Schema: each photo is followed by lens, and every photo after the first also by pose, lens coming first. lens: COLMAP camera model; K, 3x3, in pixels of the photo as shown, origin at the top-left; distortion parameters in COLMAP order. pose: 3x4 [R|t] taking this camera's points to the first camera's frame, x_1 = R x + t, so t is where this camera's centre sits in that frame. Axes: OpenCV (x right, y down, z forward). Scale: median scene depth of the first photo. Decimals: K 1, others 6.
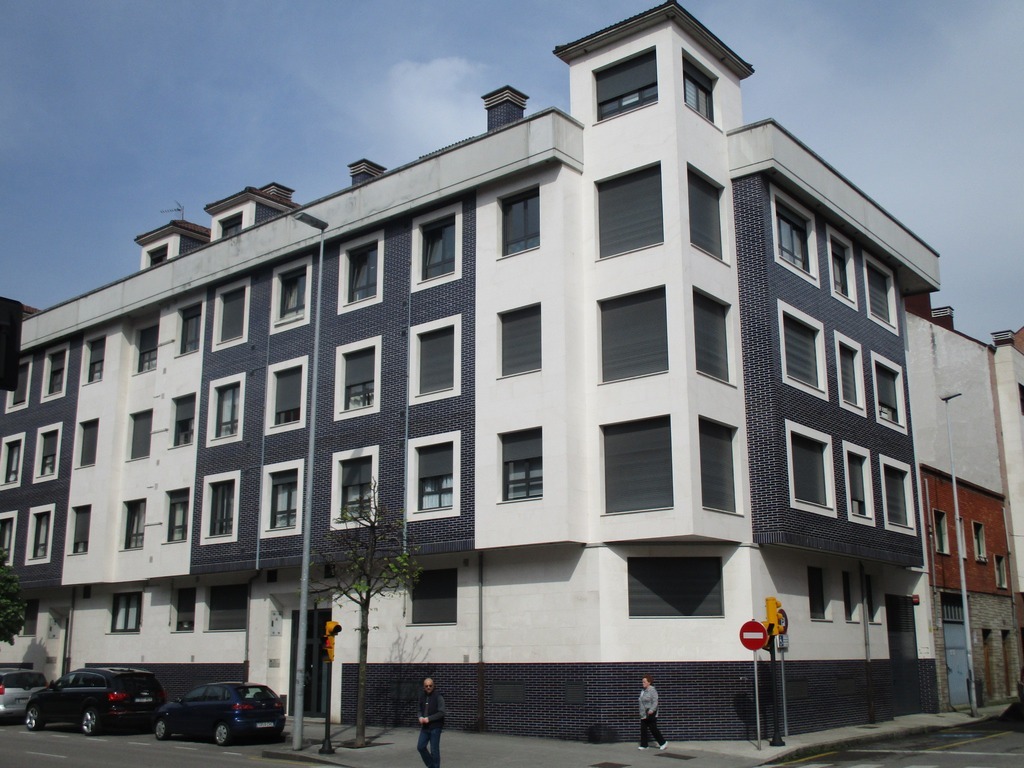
lens RADIAL K [[1183.2, 0, 512.0], [0, 1183.2, 384.0], [0, 0, 1]] dist [0.019506, 0.016390]
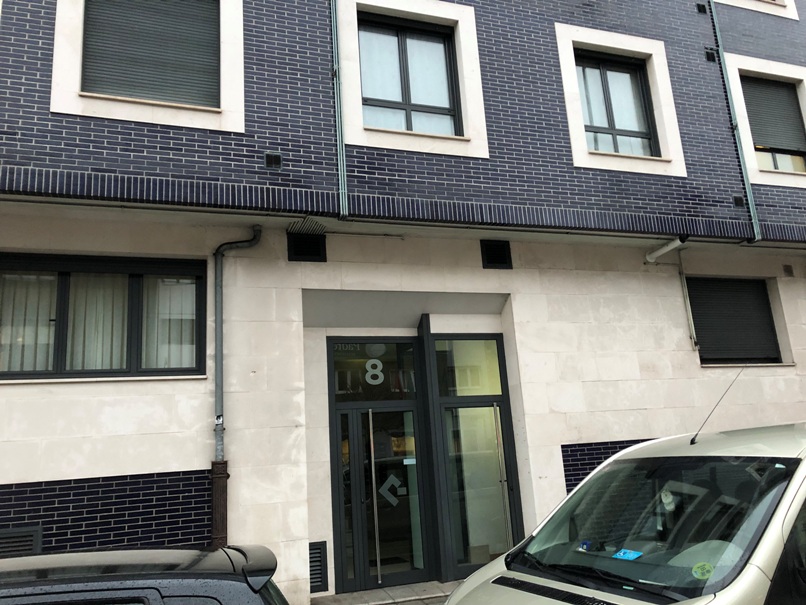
lens RADIAL K [[664.1, 0, 416.5], [0, 664.1, 292.8], [0, 0, 1]] dist [0.062681, -0.074411]
pose [[0.472770, 0.175477, 0.863537, -0.361640], [-0.135356, 0.982803, -0.125608, 0.192051], [-0.870728, -0.057502, 0.488392, 0.814843]]
